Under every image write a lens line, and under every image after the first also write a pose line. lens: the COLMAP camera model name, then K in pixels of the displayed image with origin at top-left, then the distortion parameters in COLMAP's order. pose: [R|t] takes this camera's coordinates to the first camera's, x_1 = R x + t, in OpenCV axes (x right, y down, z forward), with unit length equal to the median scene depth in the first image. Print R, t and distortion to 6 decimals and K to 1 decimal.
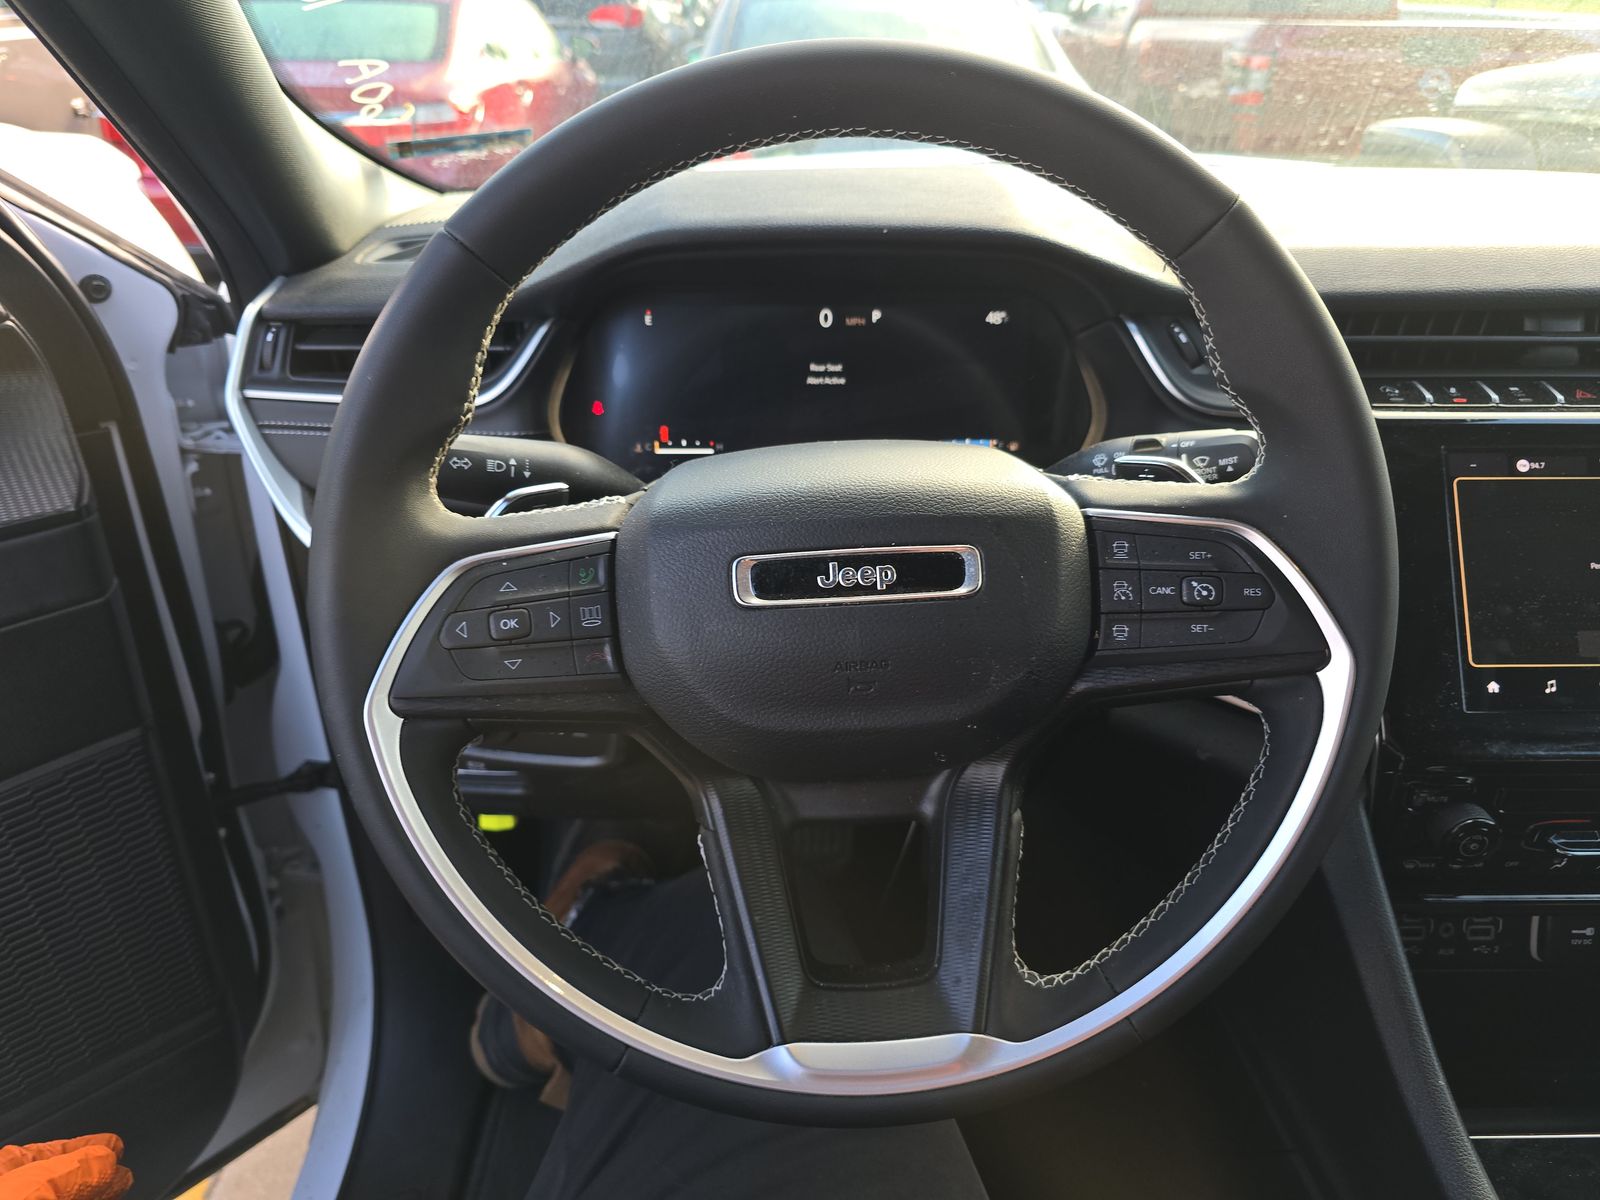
lens RADIAL K [[1058.7, 0, 799.5], [0, 1058.7, 595.3], [0, 0, 1]] dist [0.004884, -0.014149]
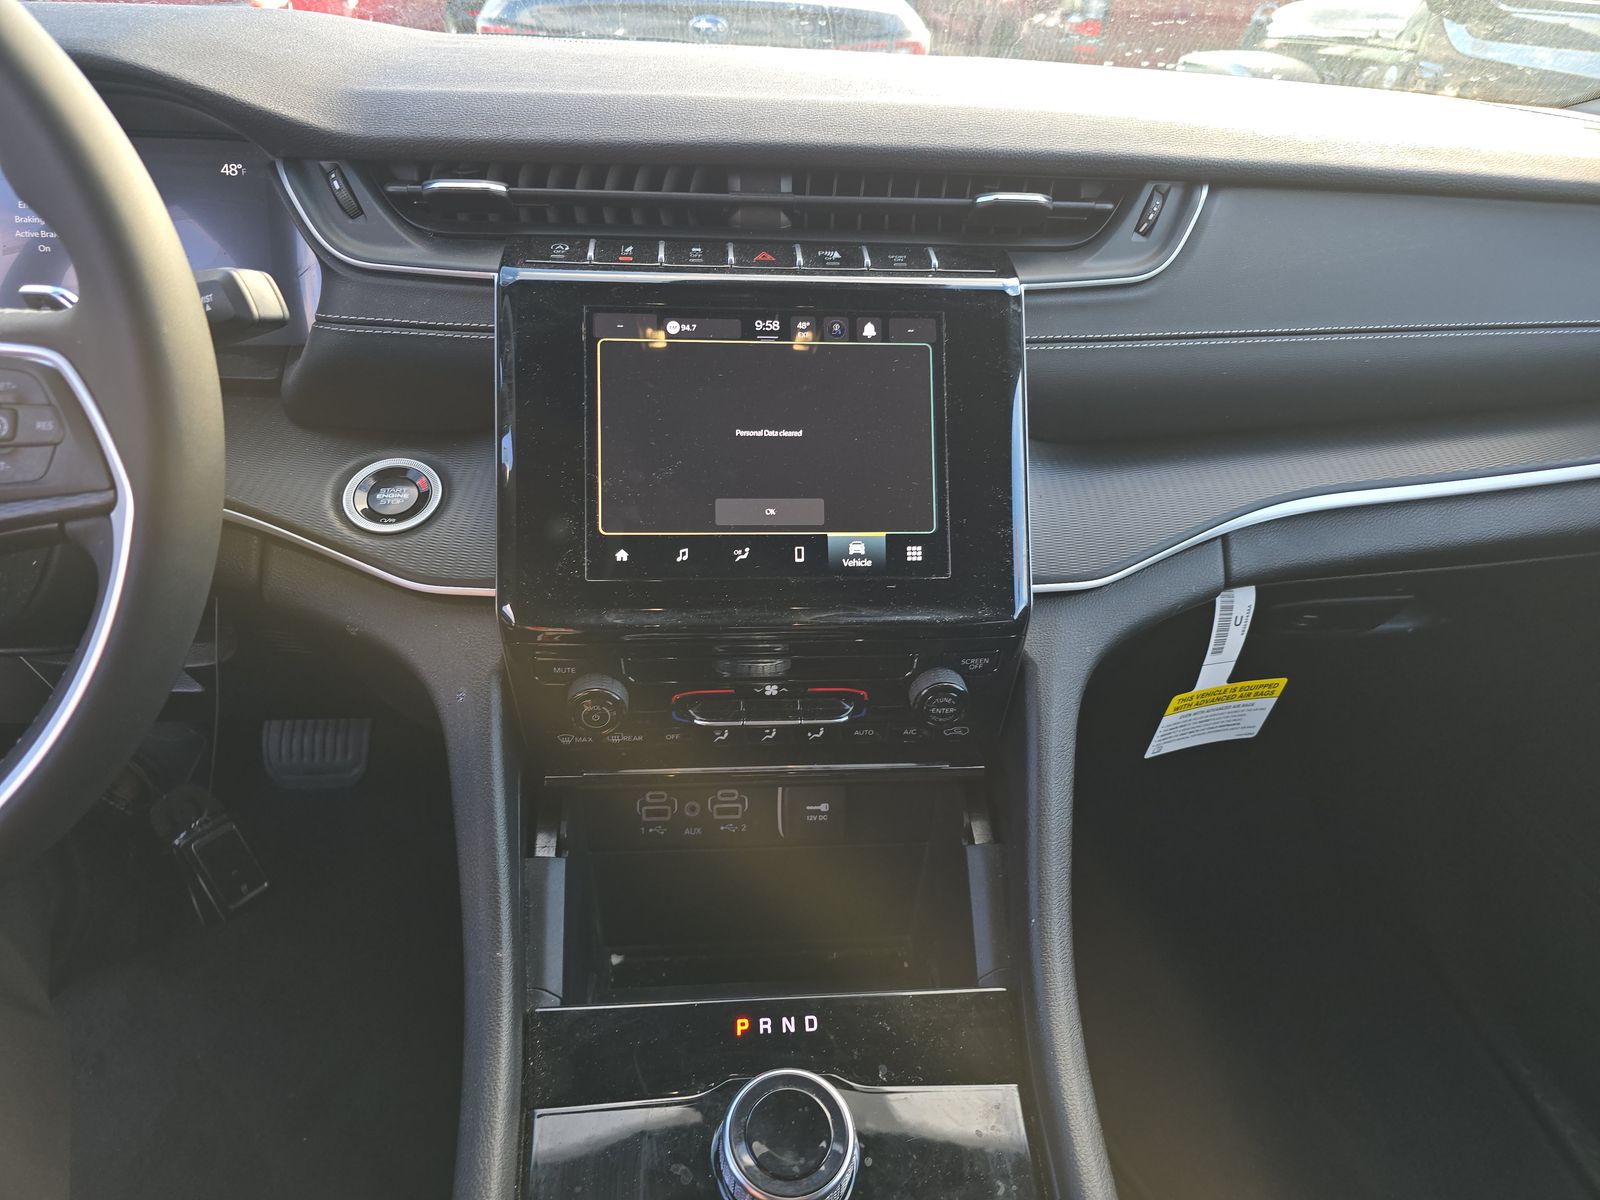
lens RADIAL K [[1058.7, 0, 794.2], [0, 1058.7, 598.2], [0, 0, 1]] dist [0.004884, -0.014149]
pose [[0.994947, -0.005194, 0.100269, 0.698080], [-0.001298, 0.997913, 0.064567, 0.061342], [-0.100395, -0.064371, 0.992863, 0.015583]]
